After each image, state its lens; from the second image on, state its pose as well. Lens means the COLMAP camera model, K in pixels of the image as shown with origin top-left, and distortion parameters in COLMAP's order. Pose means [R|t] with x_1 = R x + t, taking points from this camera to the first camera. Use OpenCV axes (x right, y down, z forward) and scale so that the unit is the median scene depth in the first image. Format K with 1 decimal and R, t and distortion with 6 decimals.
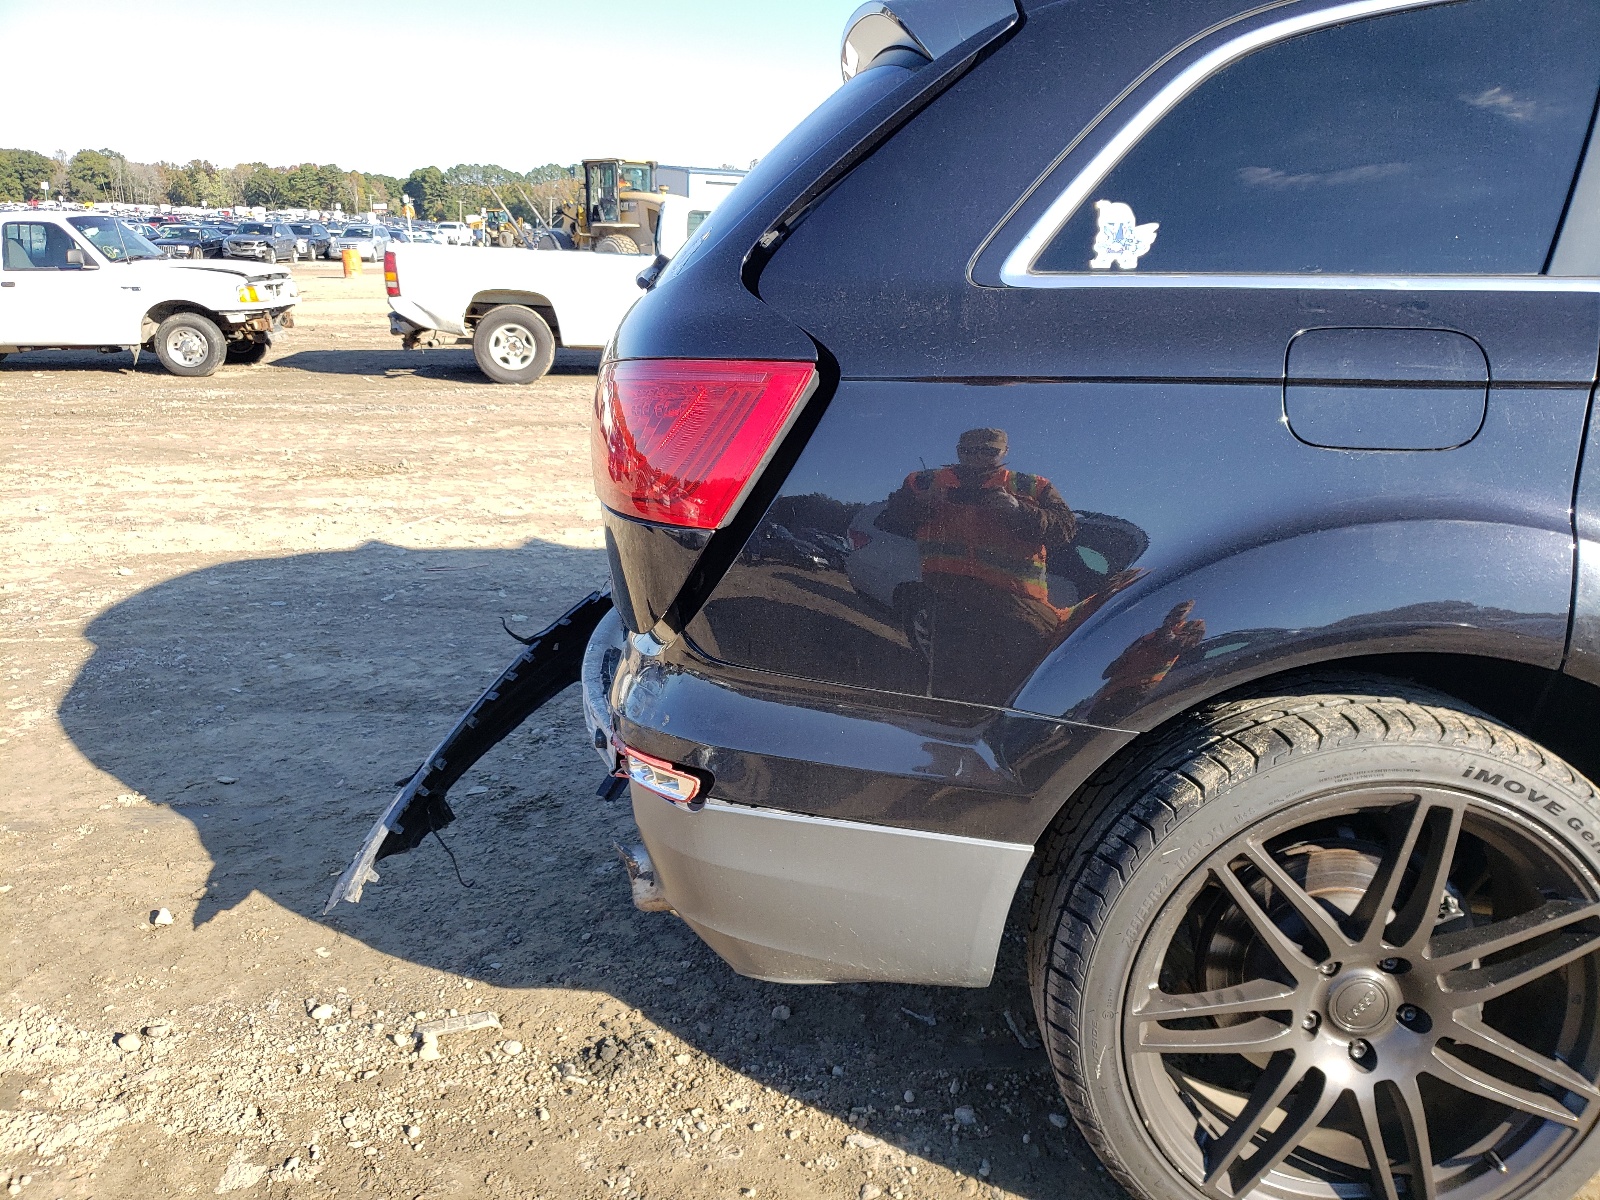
lens RADIAL K [[1245.1, 0, 800.0], [0, 1245.1, 600.0], [0, 0, 1]] dist [0.001325, 0.011369]
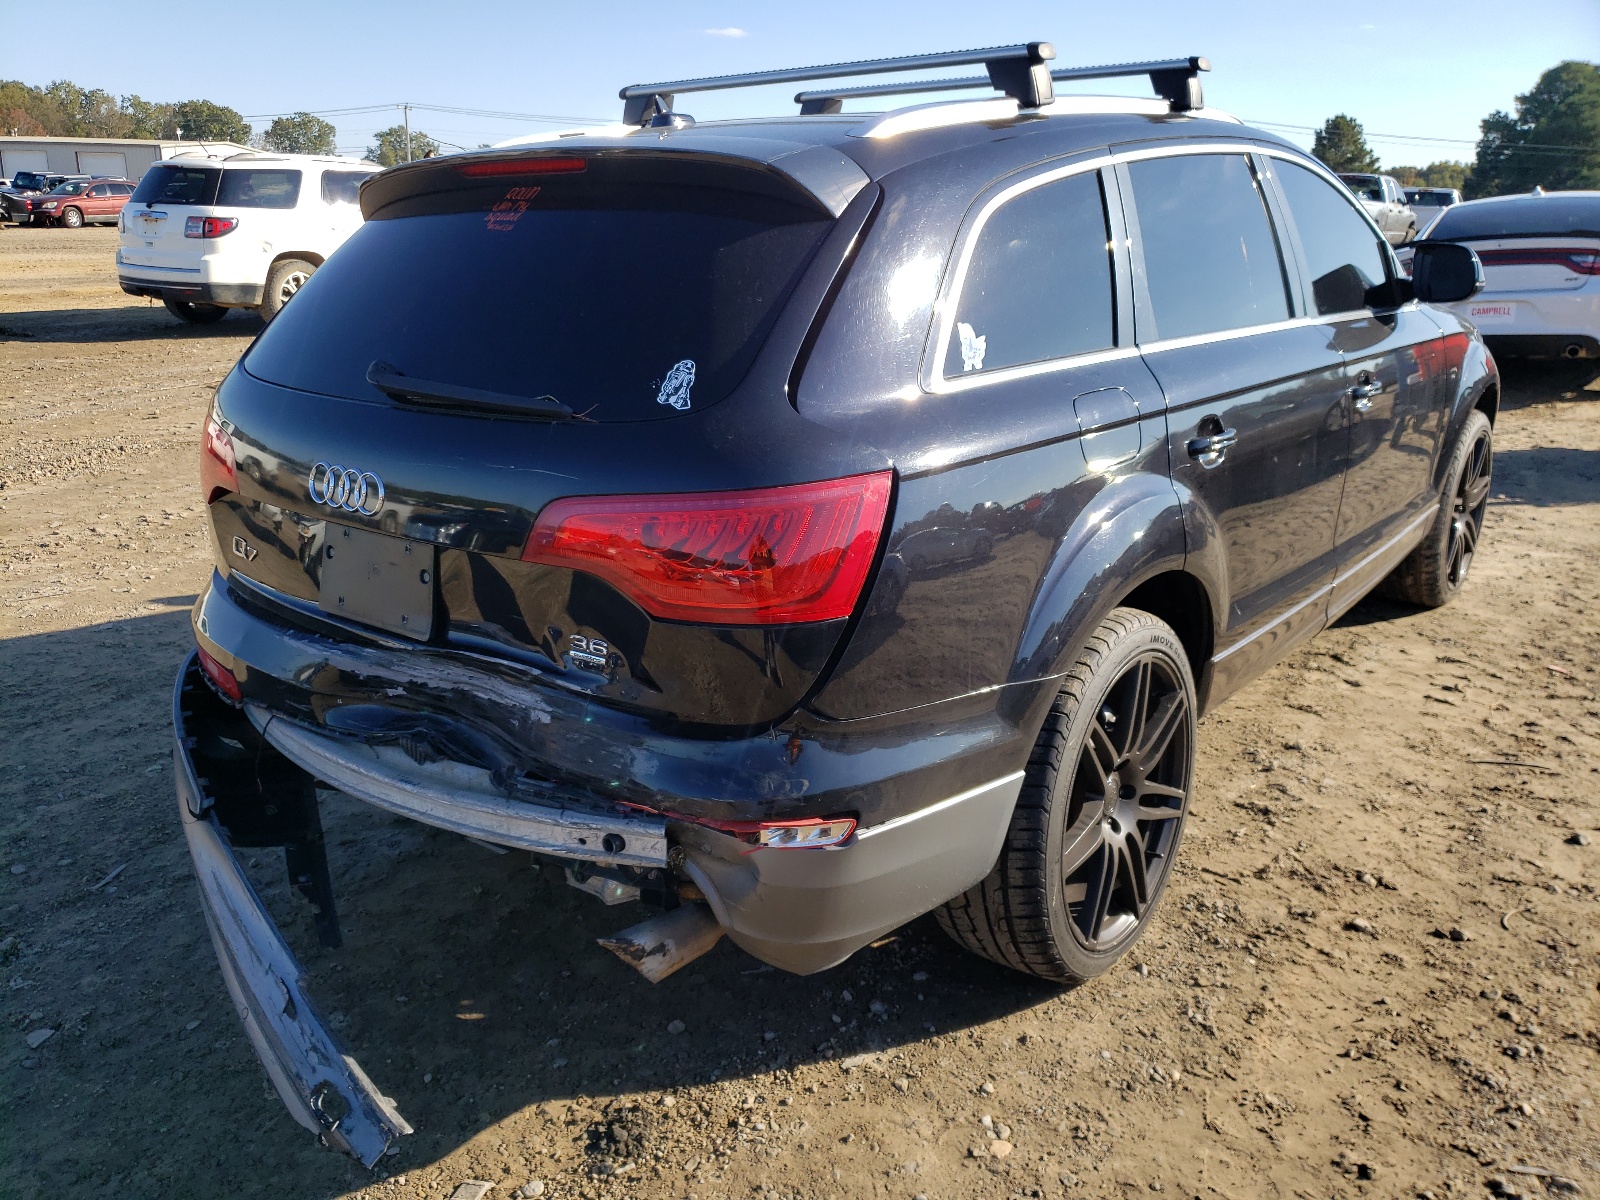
lens RADIAL K [[1245.1, 0, 800.0], [0, 1245.1, 600.0], [0, 0, 1]] dist [0.001325, 0.011369]
pose [[0.629787, -0.251038, 0.735084, -0.655163], [0.220955, 0.965140, 0.140300, -0.168499], [-0.744679, 0.074062, 0.663301, 0.144008]]
